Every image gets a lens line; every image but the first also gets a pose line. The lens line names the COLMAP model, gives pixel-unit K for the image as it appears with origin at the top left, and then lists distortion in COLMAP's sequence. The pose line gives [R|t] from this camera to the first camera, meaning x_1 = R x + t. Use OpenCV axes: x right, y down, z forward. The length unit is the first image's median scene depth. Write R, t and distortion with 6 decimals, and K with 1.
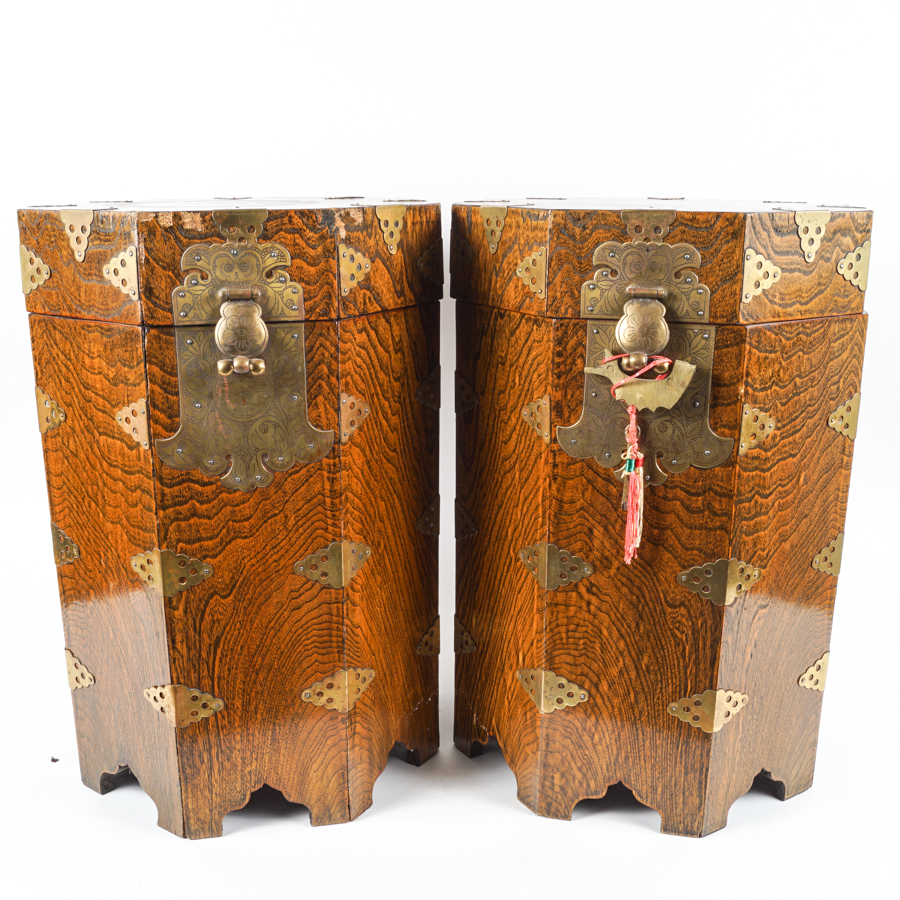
lens RADIAL K [[1006.7, 0, 451.3], [0, 1006.7, 448.4], [0, 0, 1]] dist [-0.089084, 0.000000]
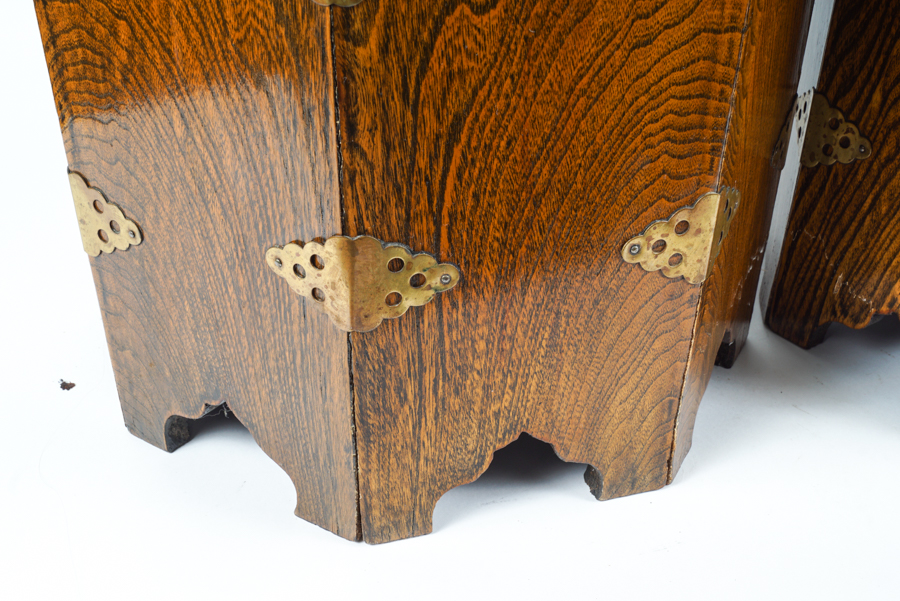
lens RADIAL K [[993.5, 0, 451.1], [0, 993.5, 298.6], [0, 0, 1]] dist [-0.082381, 0.000000]
pose [[0.999272, -0.026821, 0.027143, -0.239020], [0.017736, 0.956258, 0.291985, 0.136568], [-0.033787, -0.291291, 0.956038, 0.570560]]
